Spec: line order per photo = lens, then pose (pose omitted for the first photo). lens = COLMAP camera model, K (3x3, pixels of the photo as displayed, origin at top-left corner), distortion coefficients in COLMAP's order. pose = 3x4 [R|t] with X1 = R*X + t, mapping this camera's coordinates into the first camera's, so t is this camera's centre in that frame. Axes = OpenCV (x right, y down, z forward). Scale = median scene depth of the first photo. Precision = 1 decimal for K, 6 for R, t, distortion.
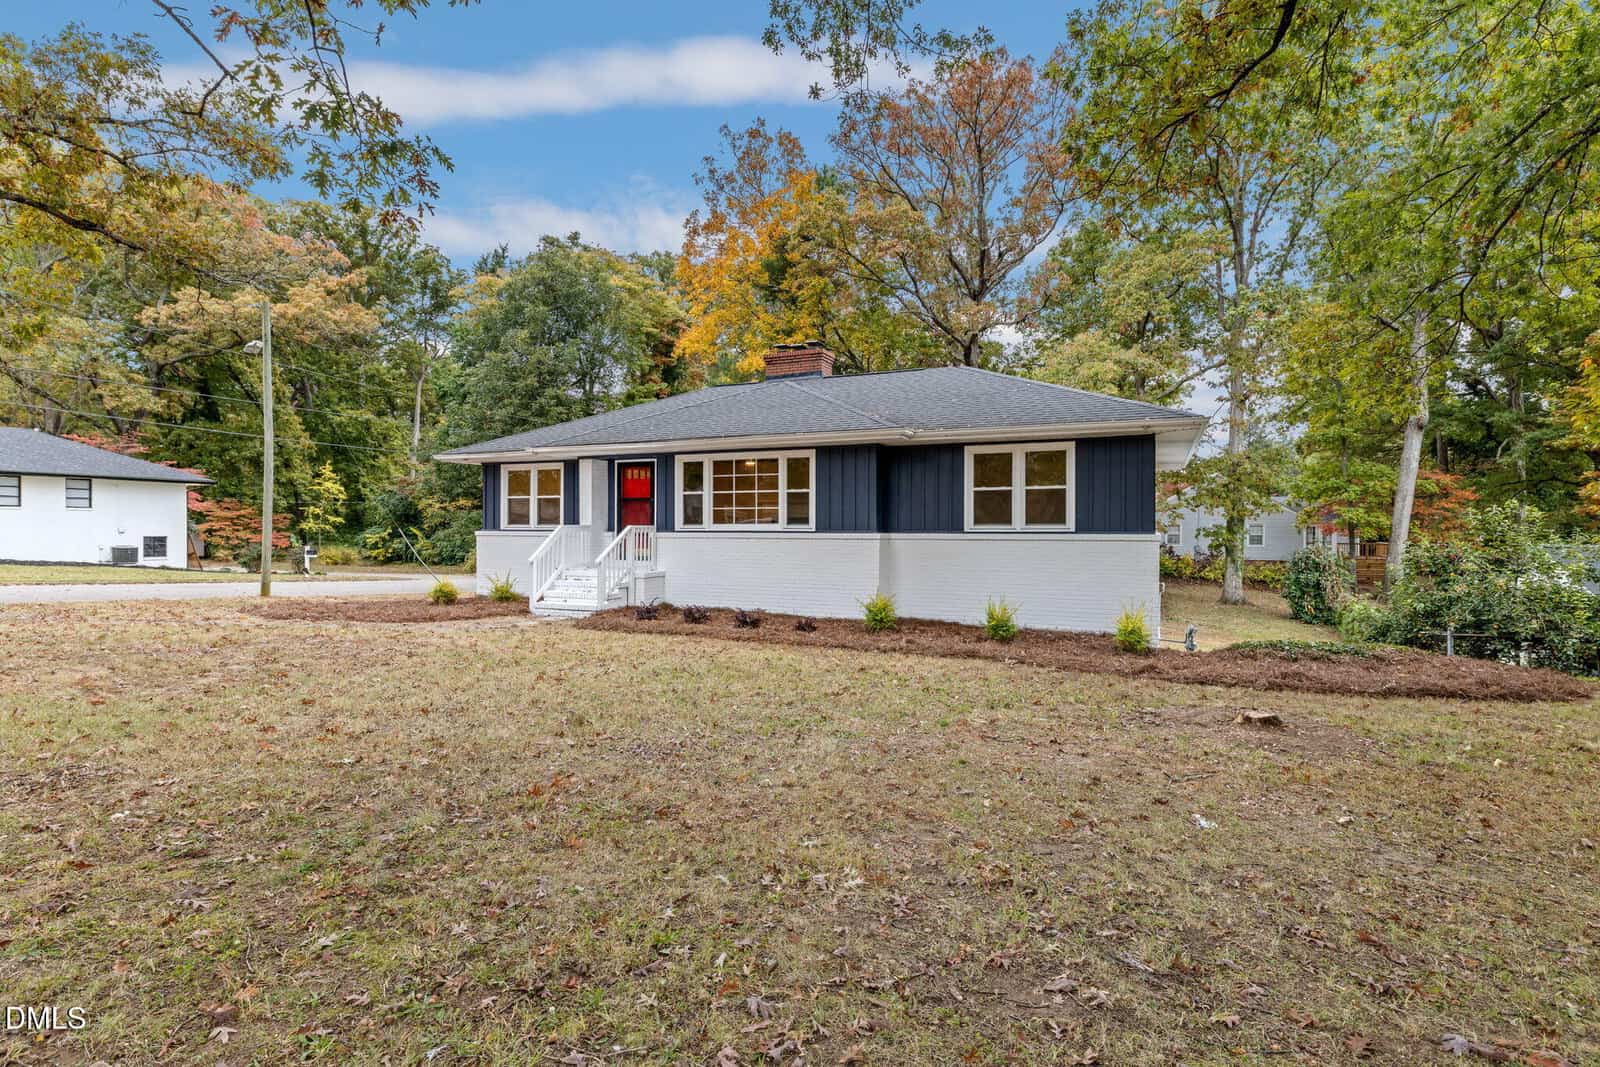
lens RADIAL K [[701.8, 0, 803.8], [0, 701.8, 516.6], [0, 0, 1]] dist [0.000432, -0.000218]
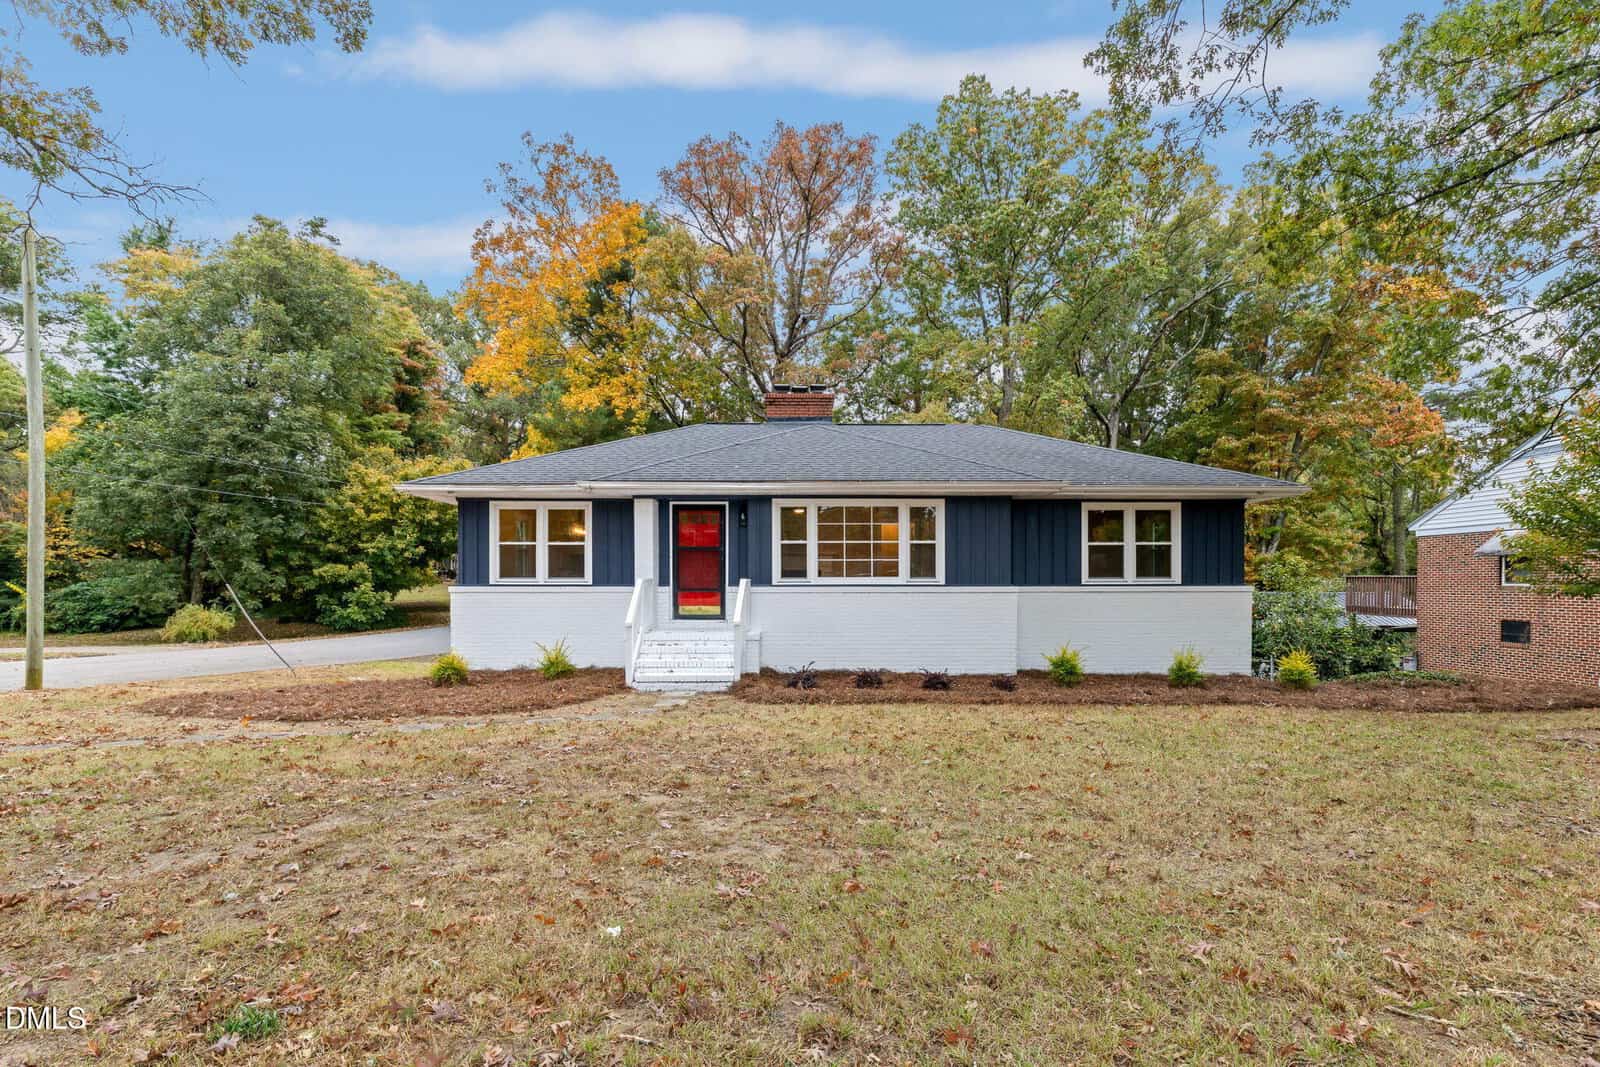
lens RADIAL K [[683.8, 0, 799.1], [0, 683.8, 580.0], [0, 0, 1]] dist [0.000241, -0.000112]
pose [[0.923271, -0.001988, 0.384144, -0.507070], [-0.004078, 0.999880, 0.014977, 0.001327], [-0.384128, -0.015394, 0.923152, 0.206278]]
